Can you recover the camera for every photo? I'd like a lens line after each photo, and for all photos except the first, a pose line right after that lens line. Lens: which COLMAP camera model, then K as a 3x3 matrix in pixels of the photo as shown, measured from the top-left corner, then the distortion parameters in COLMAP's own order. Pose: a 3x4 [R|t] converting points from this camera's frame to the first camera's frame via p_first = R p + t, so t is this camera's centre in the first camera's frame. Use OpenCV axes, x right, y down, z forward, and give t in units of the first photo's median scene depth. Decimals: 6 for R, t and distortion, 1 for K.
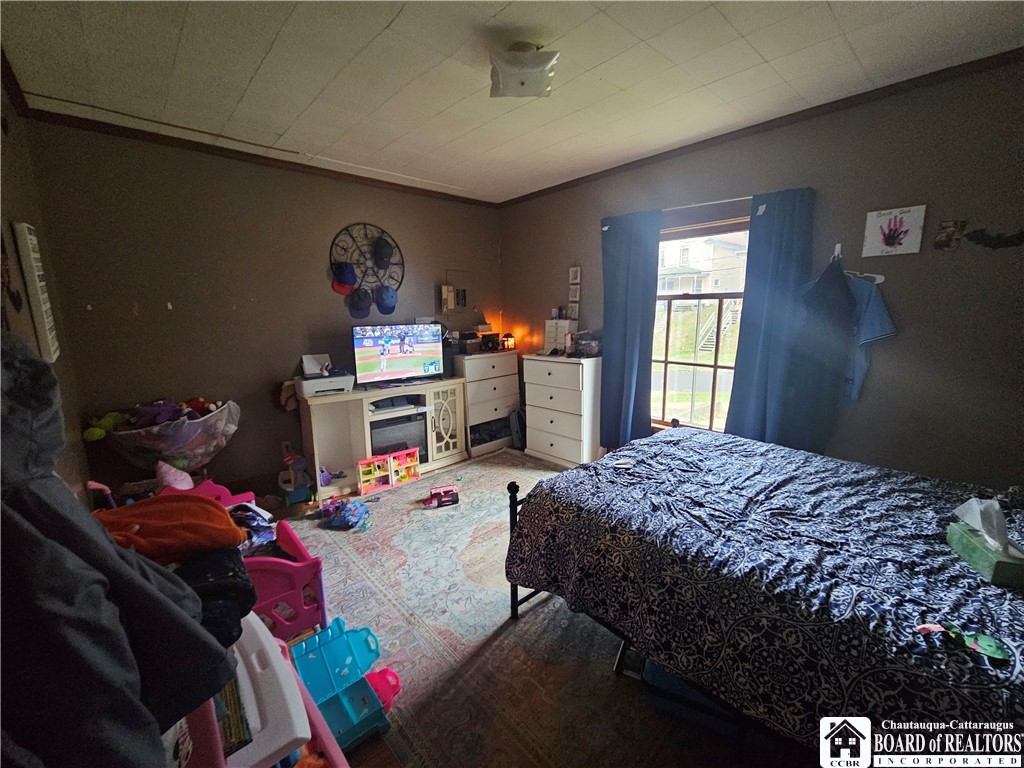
lens RADIAL K [[420.8, 0, 510.2], [0, 420.8, 385.3], [0, 0, 1]] dist [0.001437, 0.000132]
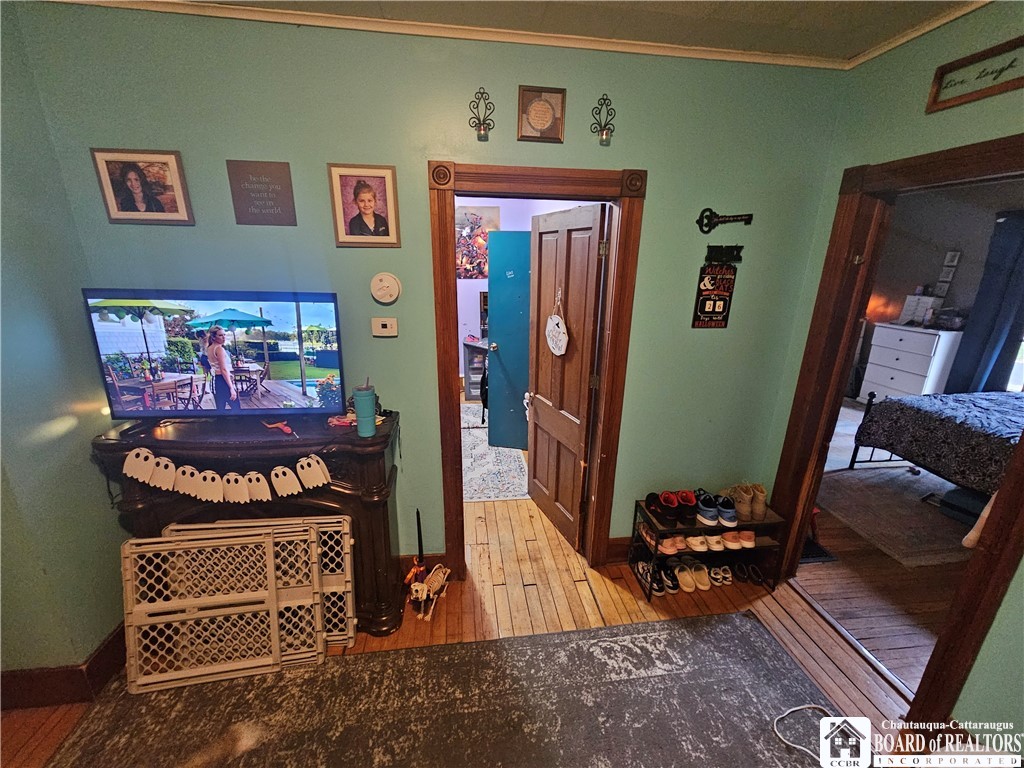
lens RADIAL K [[420.8, 0, 514.0], [0, 420.8, 383.7], [0, 0, 1]] dist [0.001437, 0.000132]
pose [[0.814305, 0.193321, -0.547298, -0.127755], [-0.130270, 0.979721, 0.152241, 0.057139], [0.565630, -0.052674, 0.822975, -0.661414]]
